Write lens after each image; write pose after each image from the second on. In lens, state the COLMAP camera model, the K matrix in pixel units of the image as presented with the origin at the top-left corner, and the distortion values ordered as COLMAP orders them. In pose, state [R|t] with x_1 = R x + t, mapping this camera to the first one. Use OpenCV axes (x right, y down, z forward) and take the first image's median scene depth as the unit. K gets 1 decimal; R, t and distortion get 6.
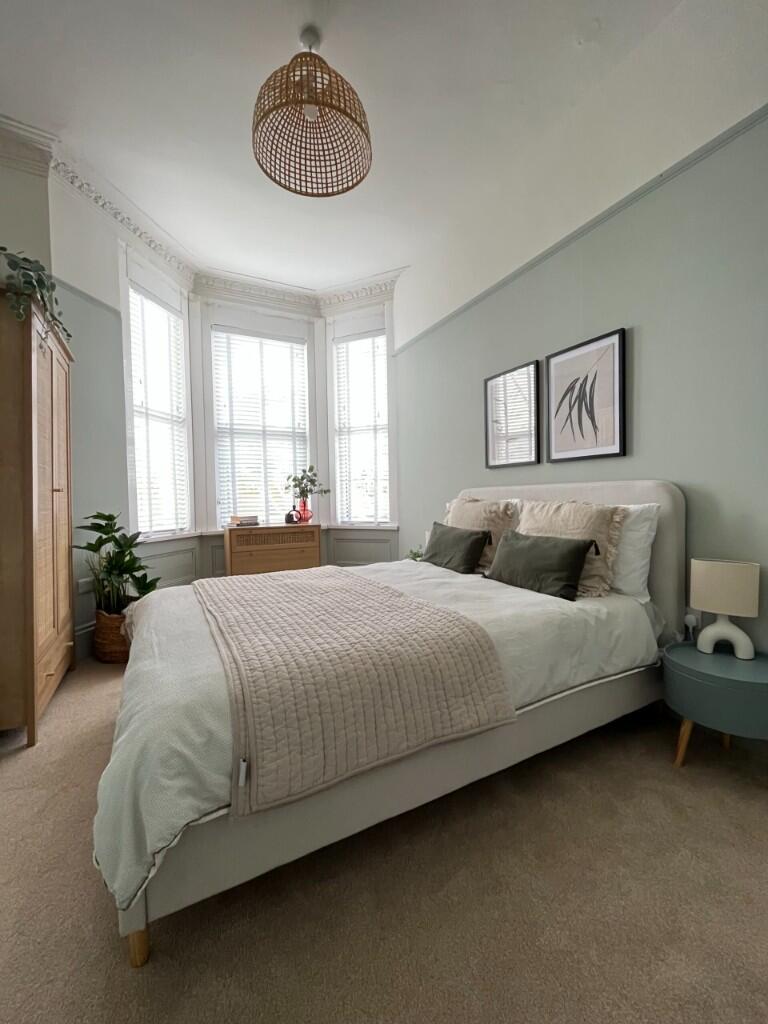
lens RADIAL K [[411.7, 0, 386.7], [0, 411.7, 507.9], [0, 0, 1]] dist [0.000959, 0.000057]
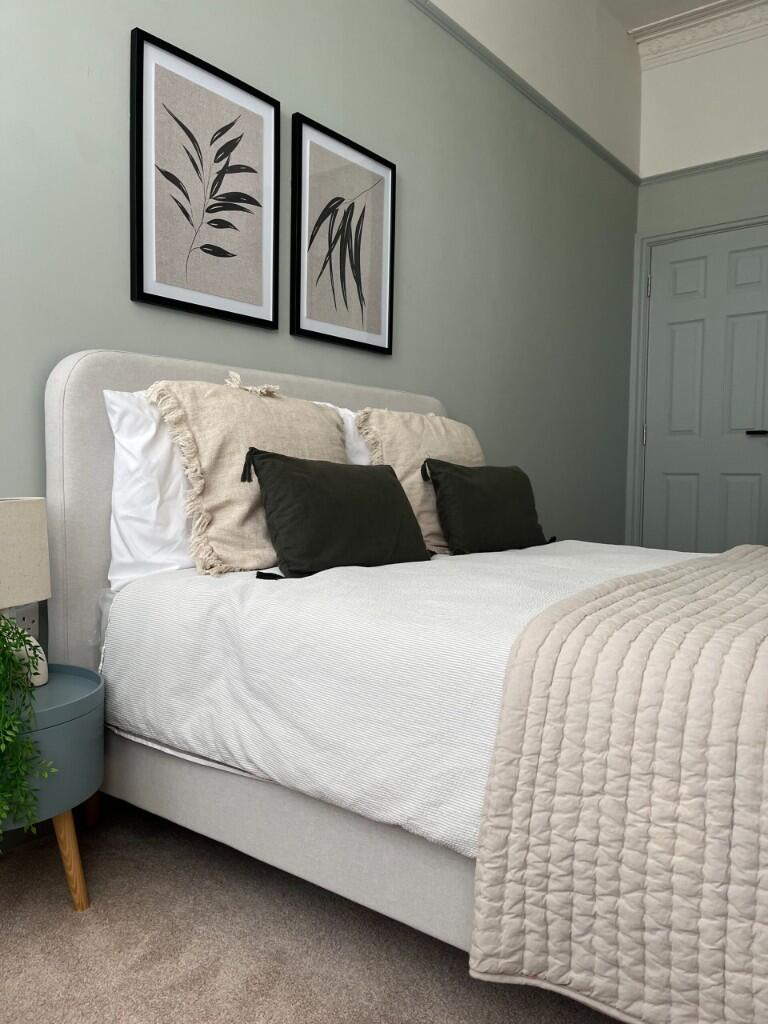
lens RADIAL K [[777.4, 0, 384.0], [0, 777.4, 512.0], [0, 0, 1]] dist [0.003795, -0.001857]
pose [[-0.410694, -0.053914, 0.910178, -0.557452], [0.011224, 0.997876, 0.064173, 0.049182], [-0.911704, 0.036571, -0.409217, 1.391359]]
